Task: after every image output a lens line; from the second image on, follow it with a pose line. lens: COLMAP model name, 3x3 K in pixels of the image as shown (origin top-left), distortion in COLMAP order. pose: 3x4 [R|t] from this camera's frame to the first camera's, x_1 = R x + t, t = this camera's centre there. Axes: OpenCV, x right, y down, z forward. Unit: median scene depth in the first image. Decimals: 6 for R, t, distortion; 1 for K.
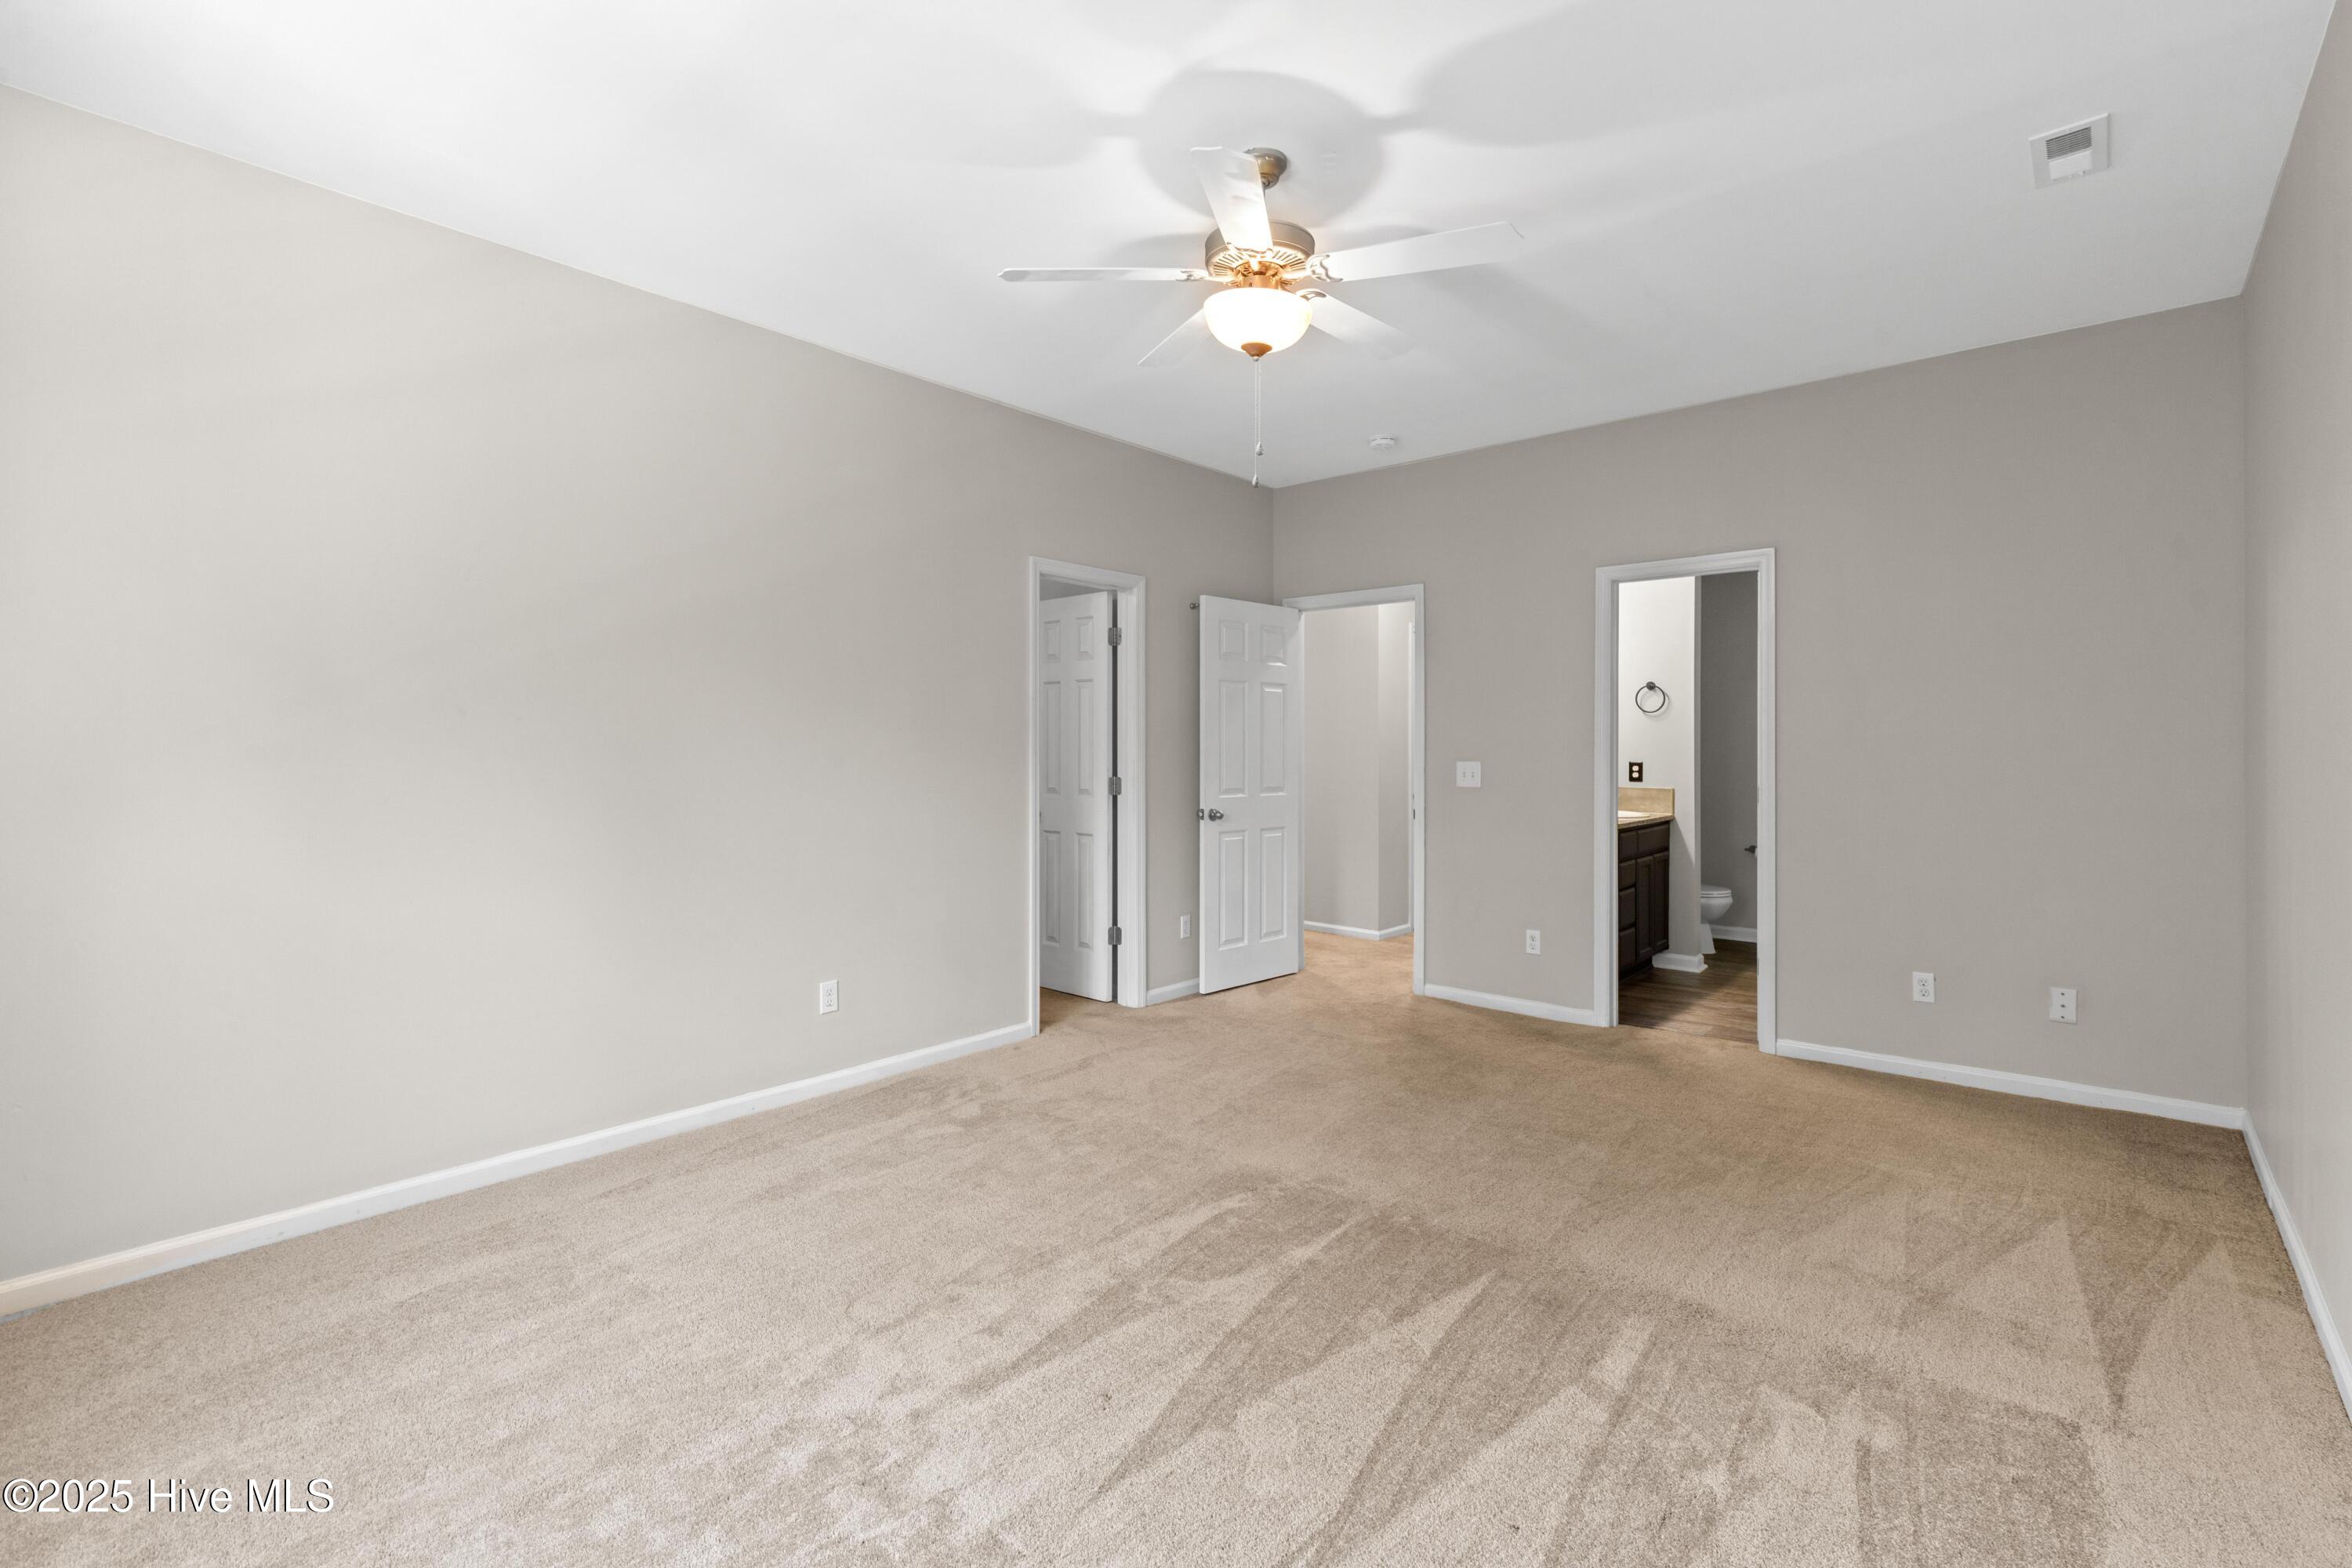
lens RADIAL K [[1071.5, 0, 1185.8], [0, 1071.5, 738.1], [0, 0, 1]] dist [0.007705, -0.001991]
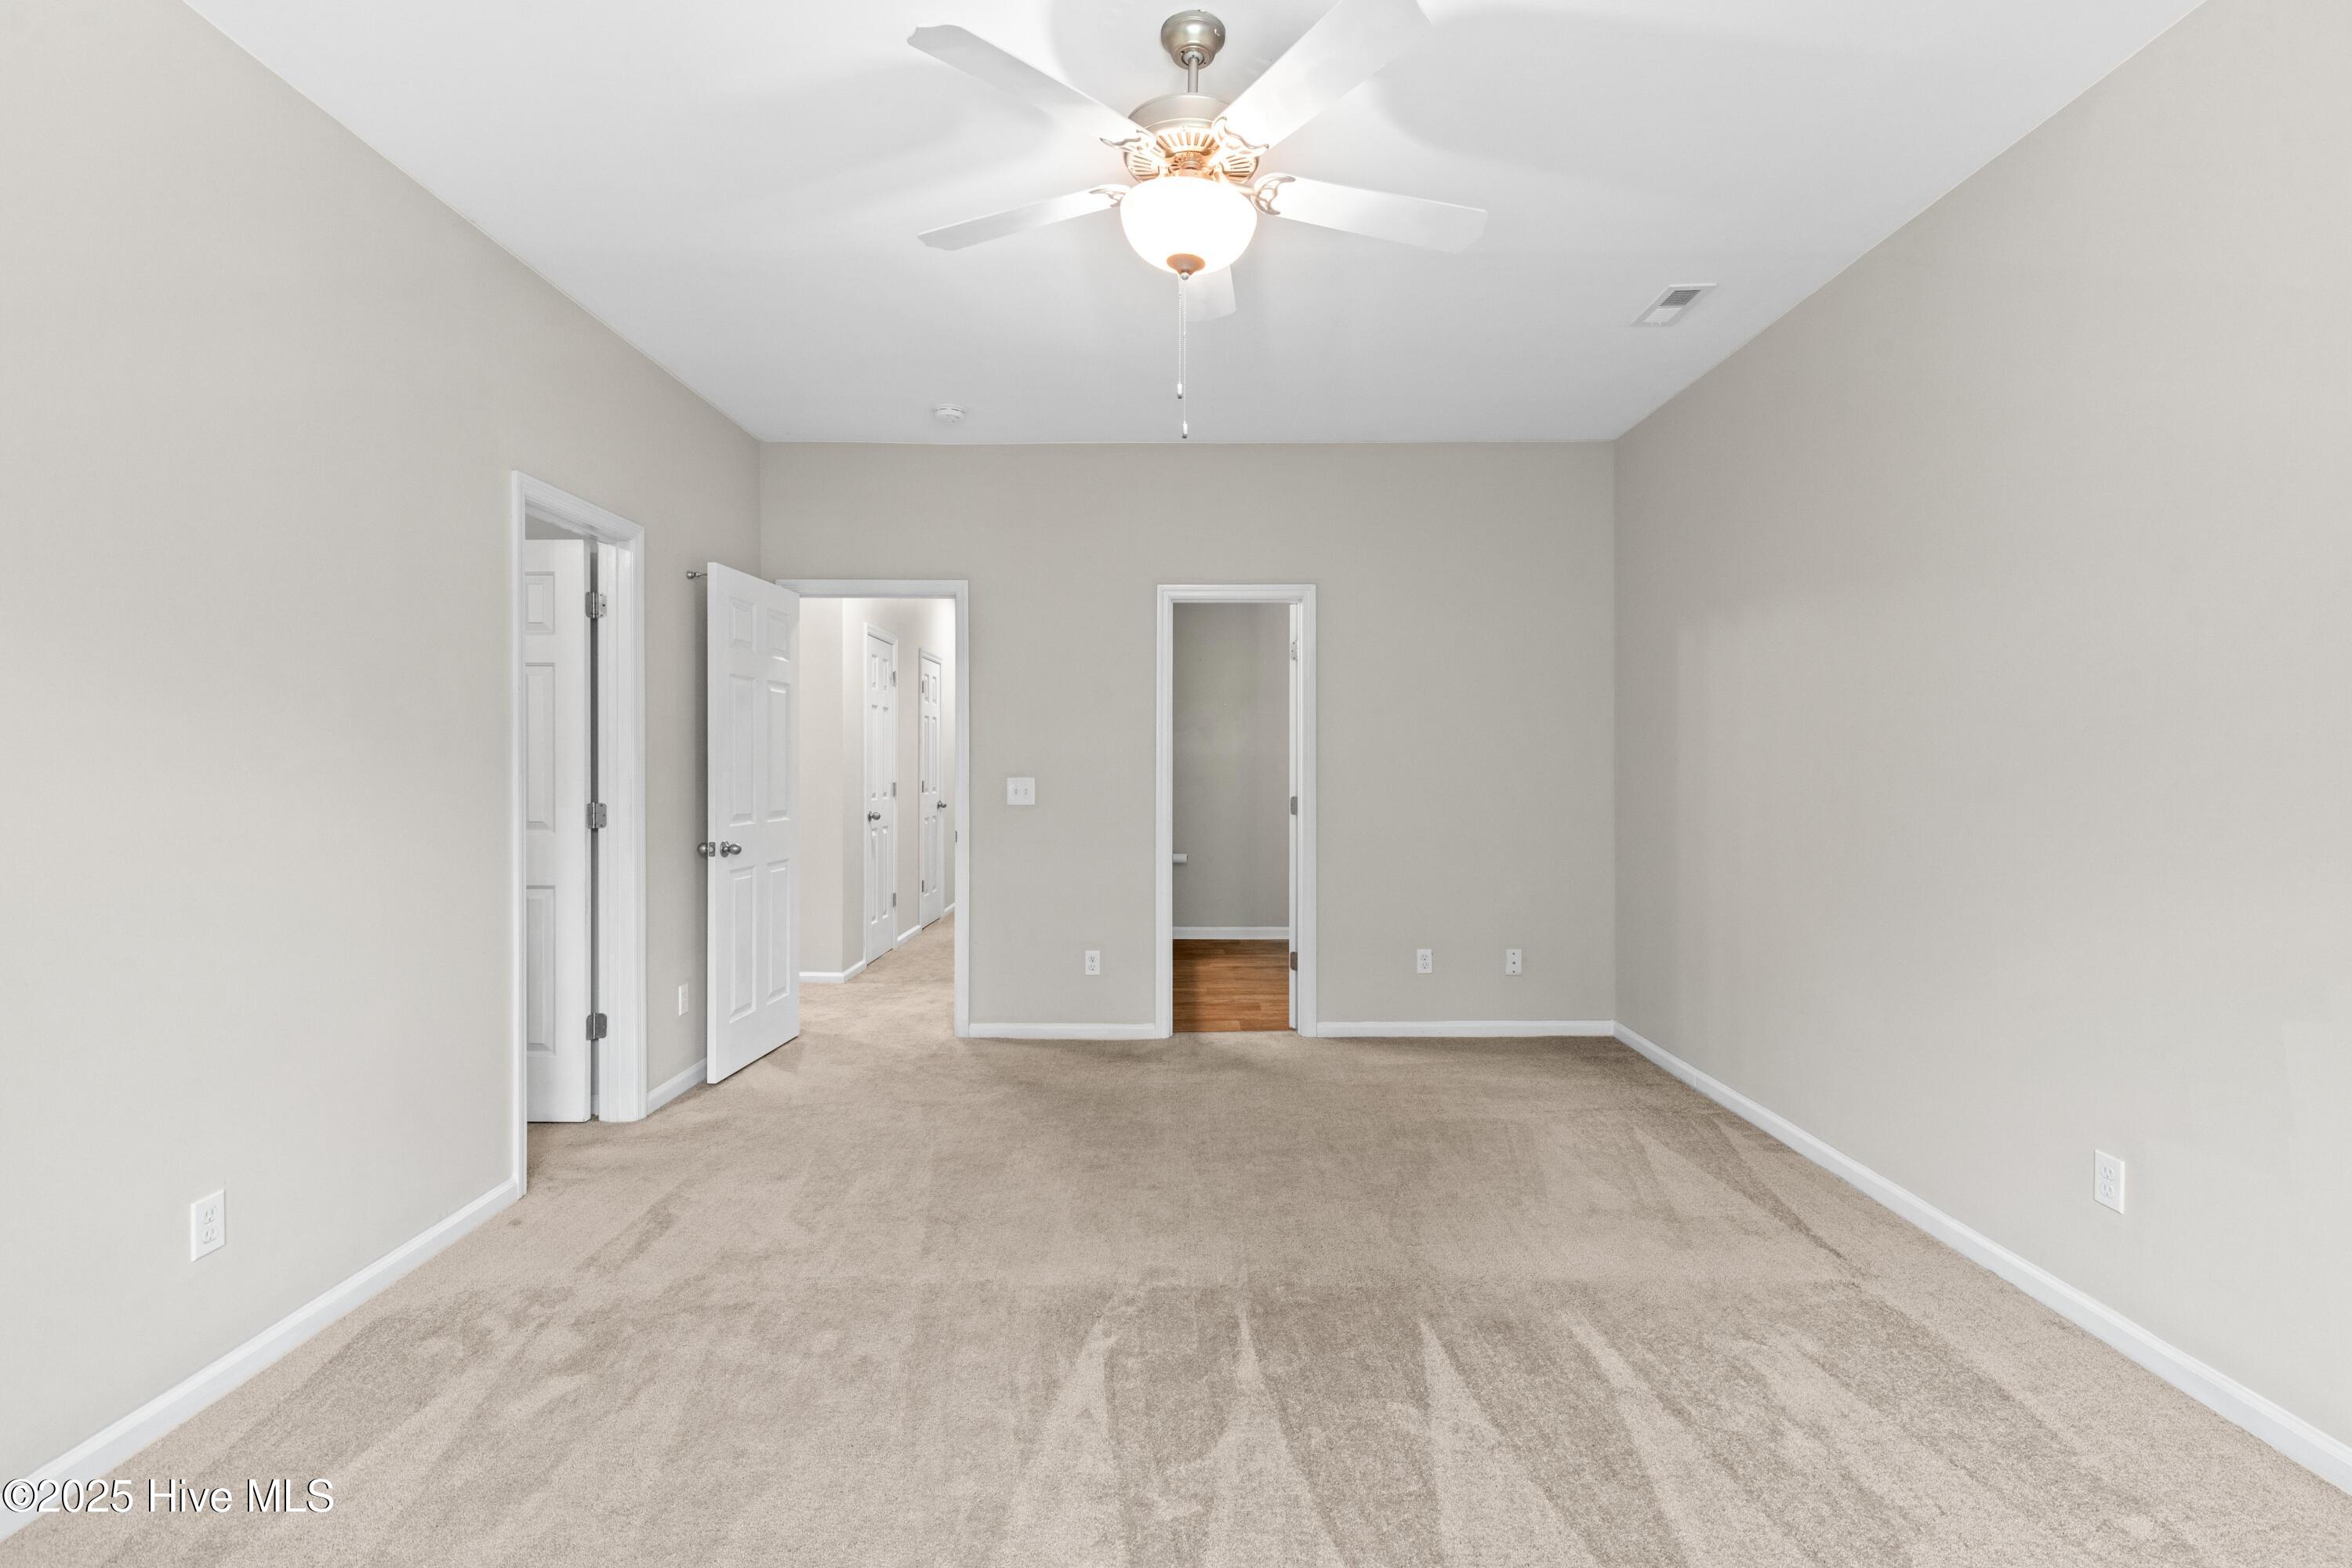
lens RADIAL K [[1071.5, 0, 1177.2], [0, 1071.5, 761.9], [0, 0, 1]] dist [0.007705, -0.001991]
pose [[0.753194, 0.002411, 0.657795, -0.320060], [-0.008444, 0.999946, 0.006004, 0.002042], [-0.657745, -0.010076, 0.753173, 0.275303]]
